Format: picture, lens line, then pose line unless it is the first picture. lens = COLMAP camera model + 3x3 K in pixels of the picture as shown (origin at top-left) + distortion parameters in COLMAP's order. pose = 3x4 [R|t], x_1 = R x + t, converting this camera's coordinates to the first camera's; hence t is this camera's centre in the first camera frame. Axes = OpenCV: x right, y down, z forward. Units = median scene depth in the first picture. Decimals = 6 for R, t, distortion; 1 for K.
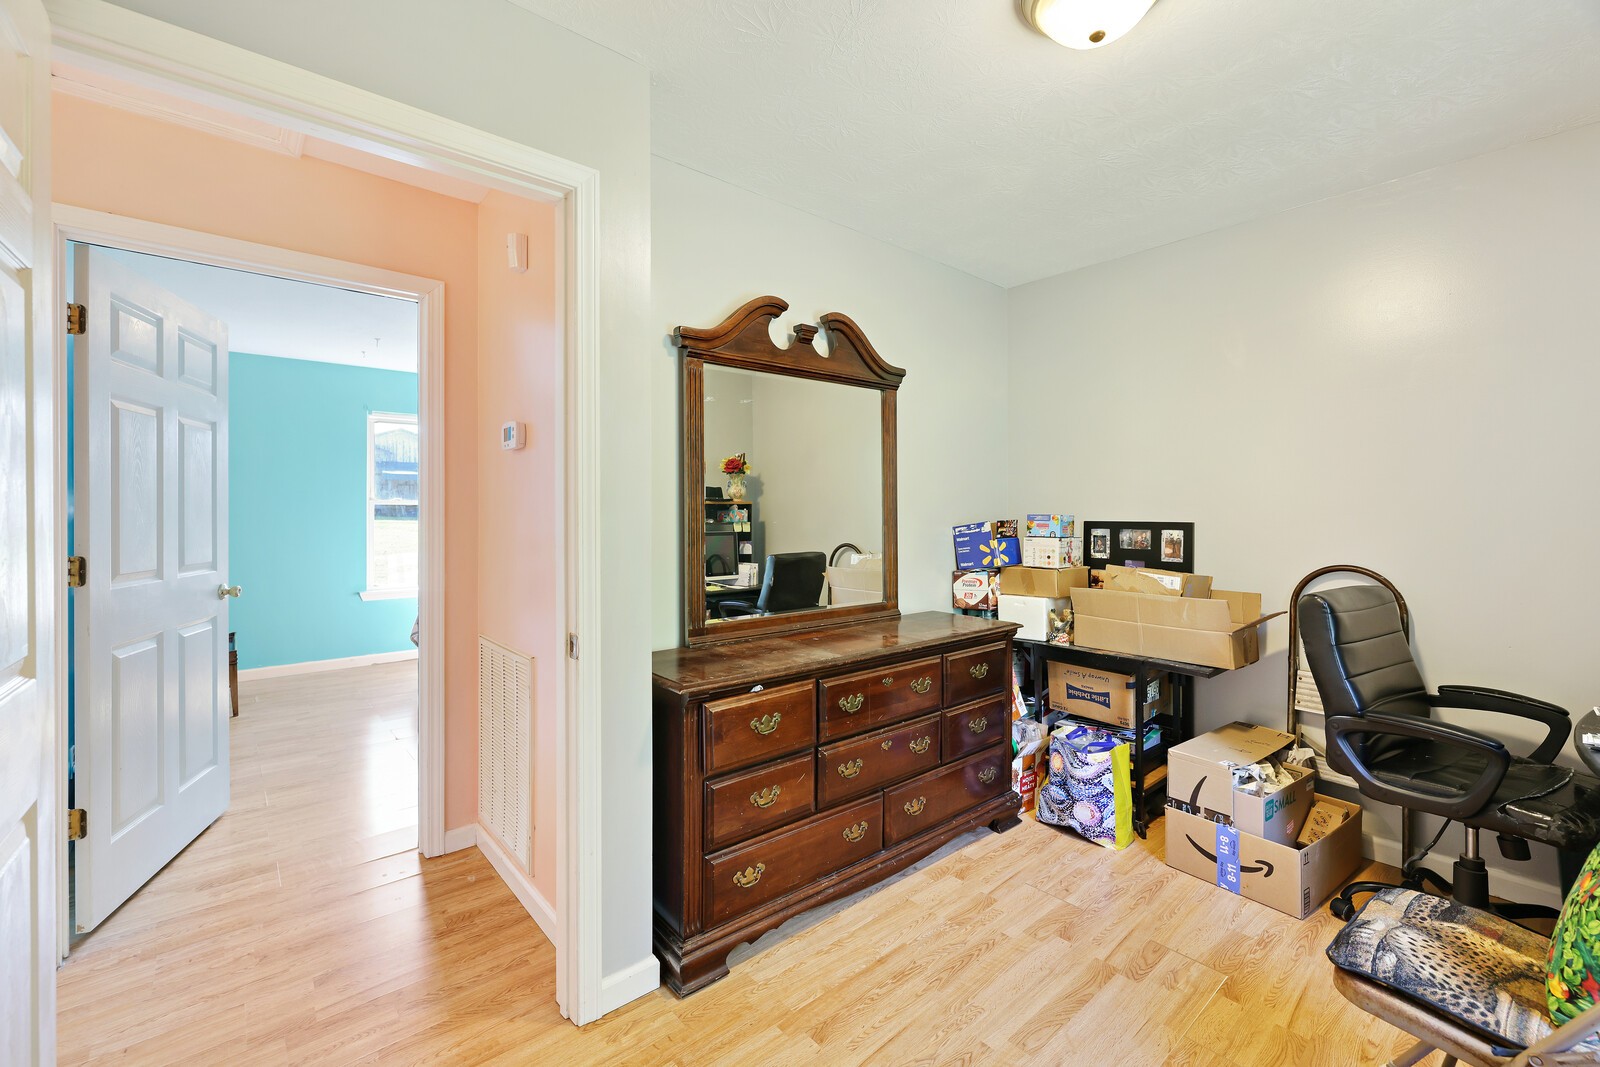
lens RADIAL K [[691.2, 0, 804.1], [0, 691.2, 515.1], [0, 0, 1]] dist [-0.001161, -0.000384]
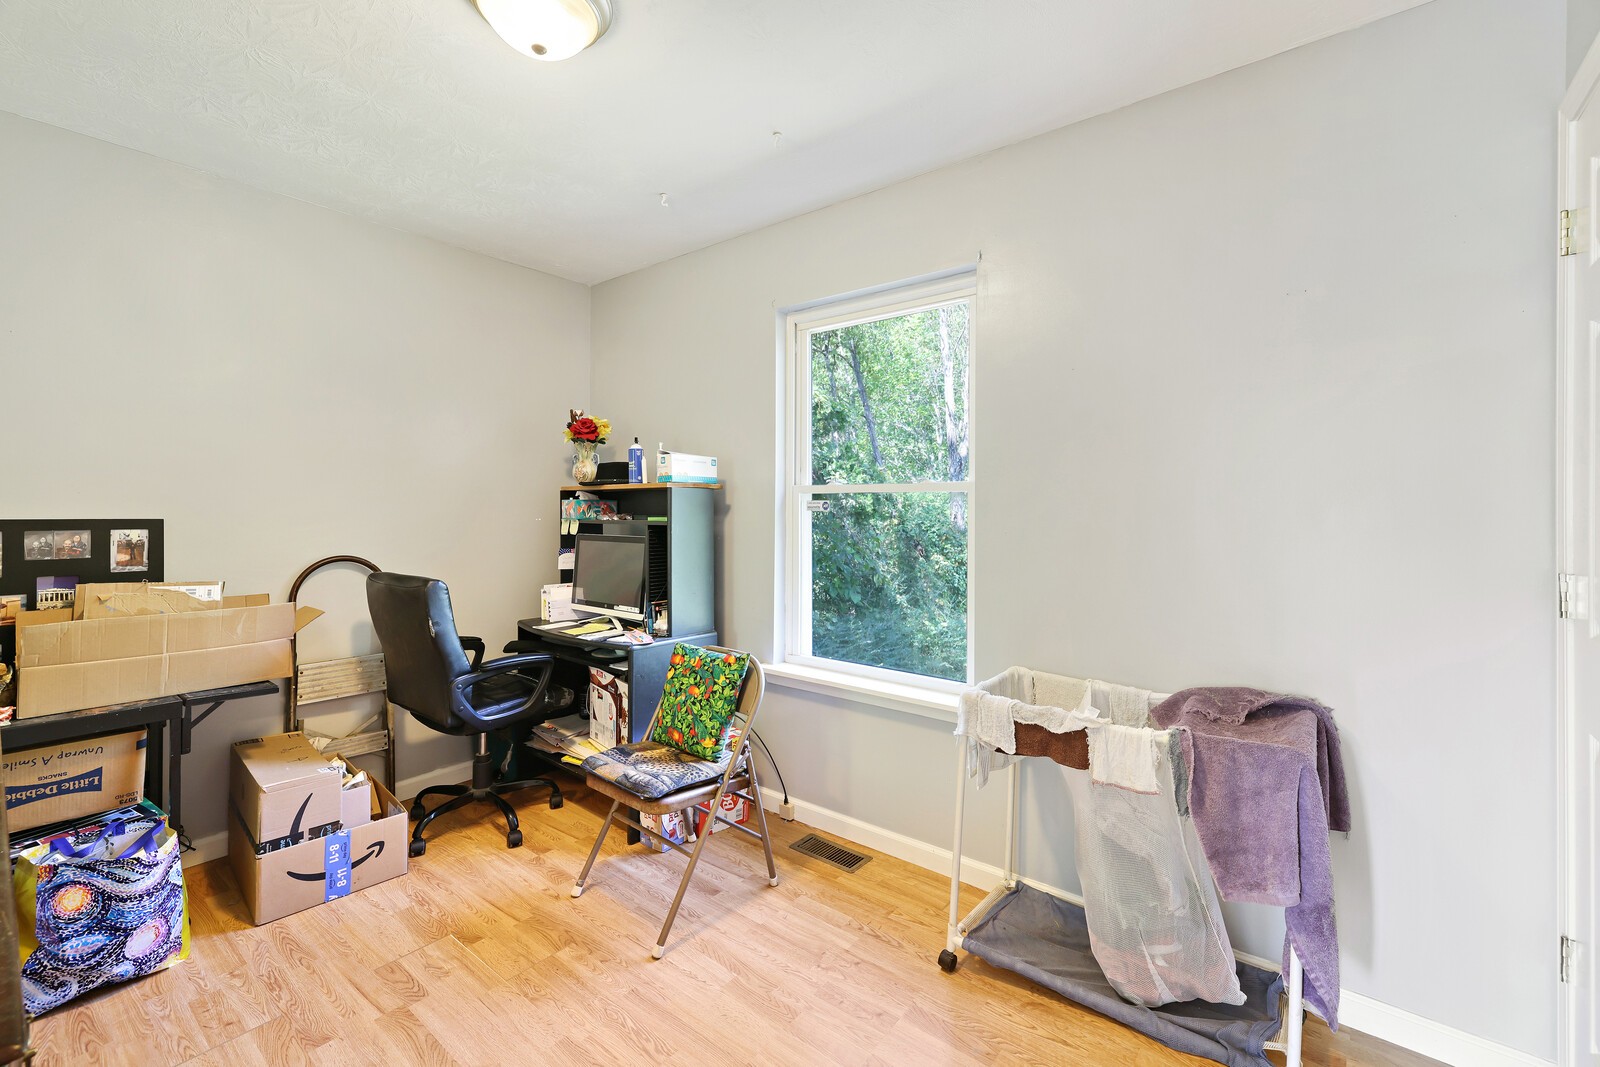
lens RADIAL K [[691.2, 0, 804.1], [0, 691.2, 515.1], [0, 0, 1]] dist [-0.001161, -0.000384]
pose [[-0.208408, -0.011280, 0.977977, -0.398299], [0.000887, 0.999931, 0.011723, -0.002458], [-0.978042, 0.003310, -0.208384, 0.487408]]
